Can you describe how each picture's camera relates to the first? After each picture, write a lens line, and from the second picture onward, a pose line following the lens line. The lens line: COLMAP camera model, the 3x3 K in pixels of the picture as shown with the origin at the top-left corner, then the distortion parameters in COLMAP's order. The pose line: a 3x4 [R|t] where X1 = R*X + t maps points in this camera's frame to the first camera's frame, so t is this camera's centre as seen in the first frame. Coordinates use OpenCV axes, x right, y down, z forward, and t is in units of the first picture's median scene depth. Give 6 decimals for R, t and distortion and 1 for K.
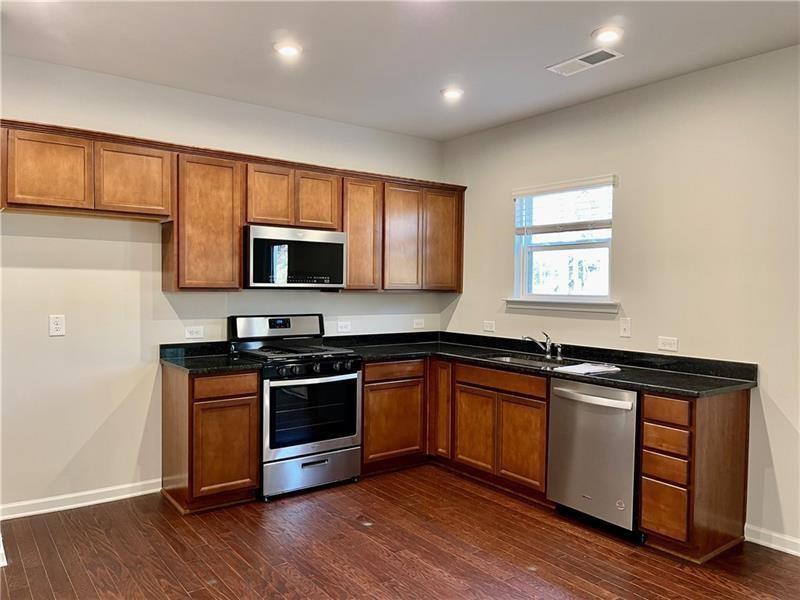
lens RADIAL K [[600.5, 0, 408.1], [0, 600.5, 306.4], [0, 0, 1]] dist [0.068431, -0.089990]
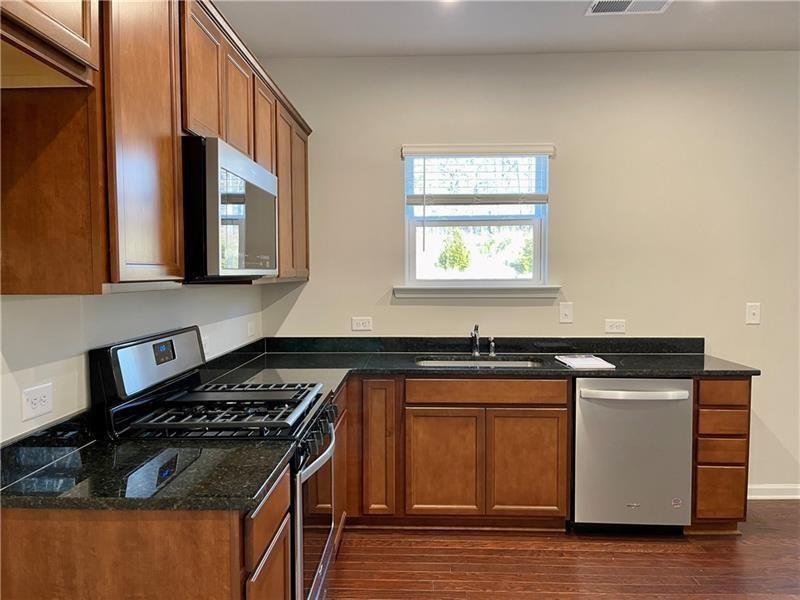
lens RADIAL K [[600.5, 0, 399.1], [0, 600.5, 304.7], [0, 0, 1]] dist [0.068431, -0.089990]
pose [[0.634642, -0.055764, 0.770792, -0.501518], [0.034944, 0.998444, 0.043462, -0.026046], [-0.772016, -0.000648, 0.635603, 0.588677]]
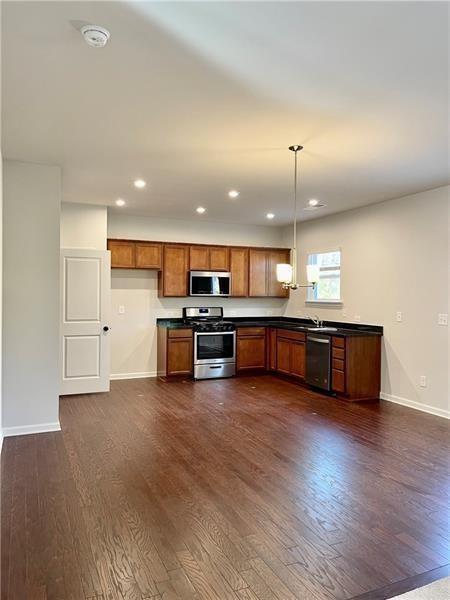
lens RADIAL K [[450.4, 0, 229.8], [0, 450.4, 297.8], [0, 0, 1]] dist [0.068431, -0.089990]
pose [[0.973613, -0.002365, -0.228192, 0.315480], [-0.003867, 0.999632, -0.026860, 0.025237], [0.228171, 0.027034, 0.973246, -0.762144]]
